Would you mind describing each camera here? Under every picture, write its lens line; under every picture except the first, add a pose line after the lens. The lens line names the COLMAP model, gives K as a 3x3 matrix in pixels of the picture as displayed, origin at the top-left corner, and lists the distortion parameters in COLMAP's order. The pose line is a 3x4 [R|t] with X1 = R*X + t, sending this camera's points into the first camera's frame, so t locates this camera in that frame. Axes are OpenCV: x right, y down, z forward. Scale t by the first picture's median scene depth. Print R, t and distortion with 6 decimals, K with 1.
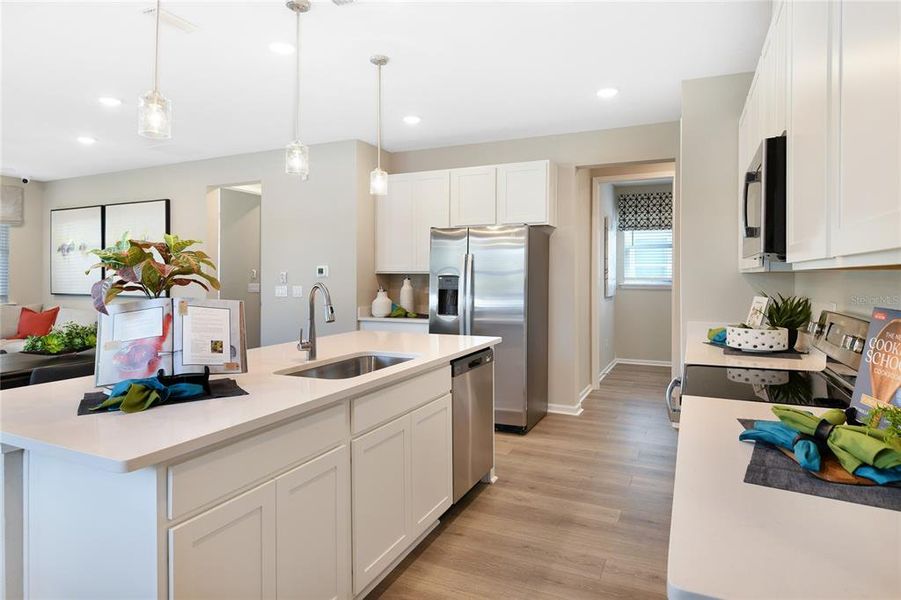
lens RADIAL K [[550.0, 0, 448.4], [0, 550.0, 277.5], [0, 0, 1]] dist [-0.002694, -0.000289]
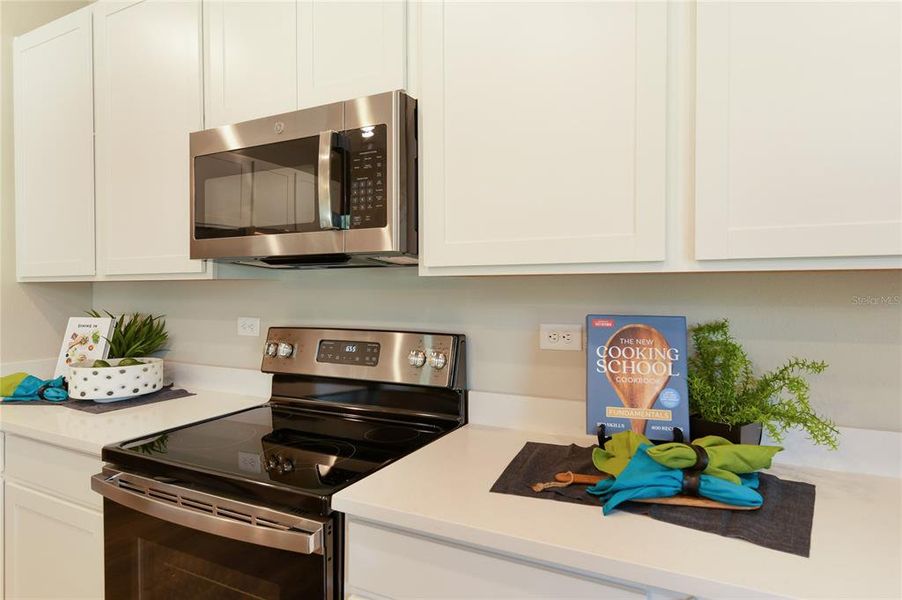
lens RADIAL K [[550.6, 0, 448.9], [0, 550.6, 277.4], [0, 0, 1]] dist [-0.002694, -0.000289]
pose [[0.055407, 0.014008, 0.998366, -0.081823], [0.010193, 0.999842, -0.014594, 0.000245], [-0.998412, 0.010985, 0.055255, 0.481661]]
